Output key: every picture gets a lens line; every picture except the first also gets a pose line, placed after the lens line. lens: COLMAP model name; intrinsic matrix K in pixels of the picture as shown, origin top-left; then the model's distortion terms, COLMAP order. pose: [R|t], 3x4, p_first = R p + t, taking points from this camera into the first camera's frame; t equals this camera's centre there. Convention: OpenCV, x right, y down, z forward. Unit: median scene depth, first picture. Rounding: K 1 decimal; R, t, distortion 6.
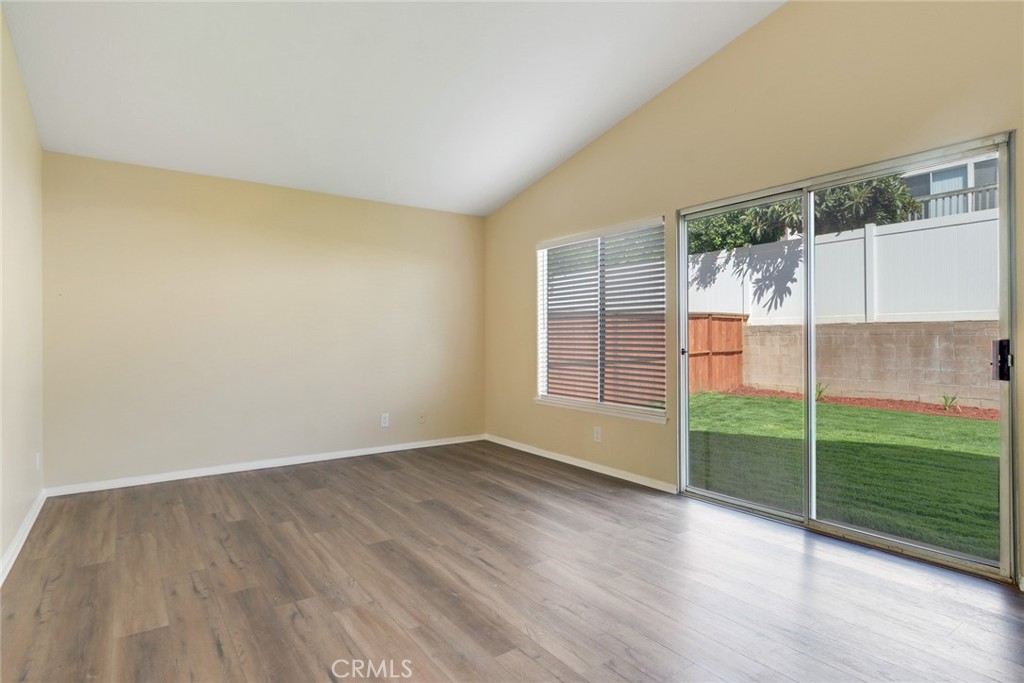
lens RADIAL K [[537.9, 0, 499.3], [0, 537.9, 333.7], [0, 0, 1]] dist [-0.006769, -0.002127]
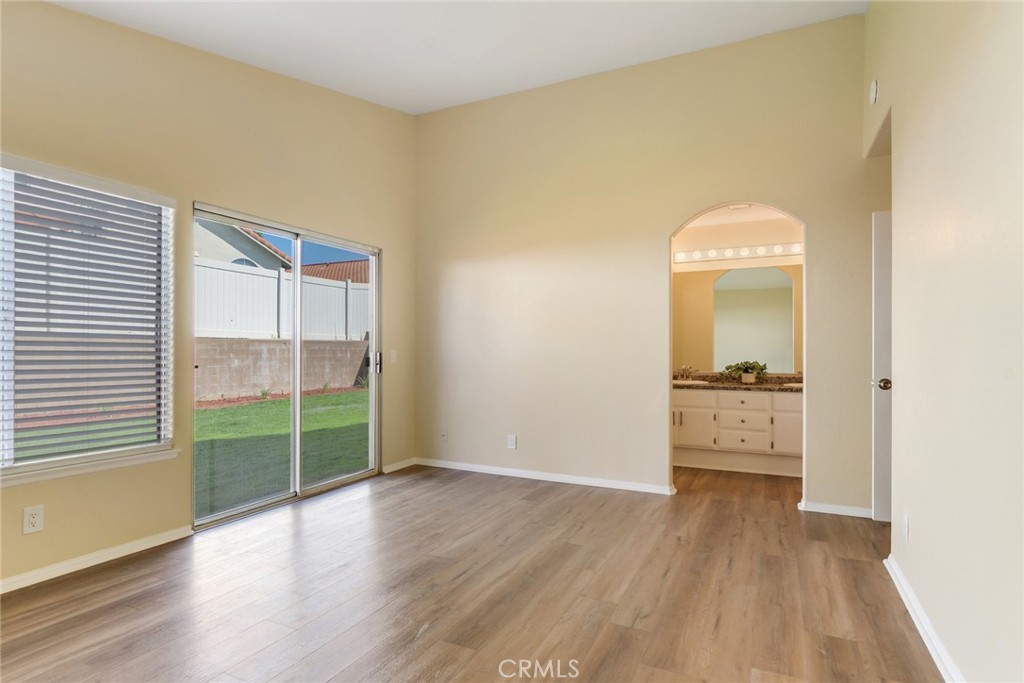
lens RADIAL K [[537.9, 0, 499.3], [0, 537.9, 333.7], [0, 0, 1]] dist [-0.006769, -0.002127]
pose [[-0.468237, 0.024369, 0.883267, -0.987863], [-0.009136, 0.999433, -0.032417, 0.003604], [-0.883556, -0.023248, -0.467748, 1.453889]]
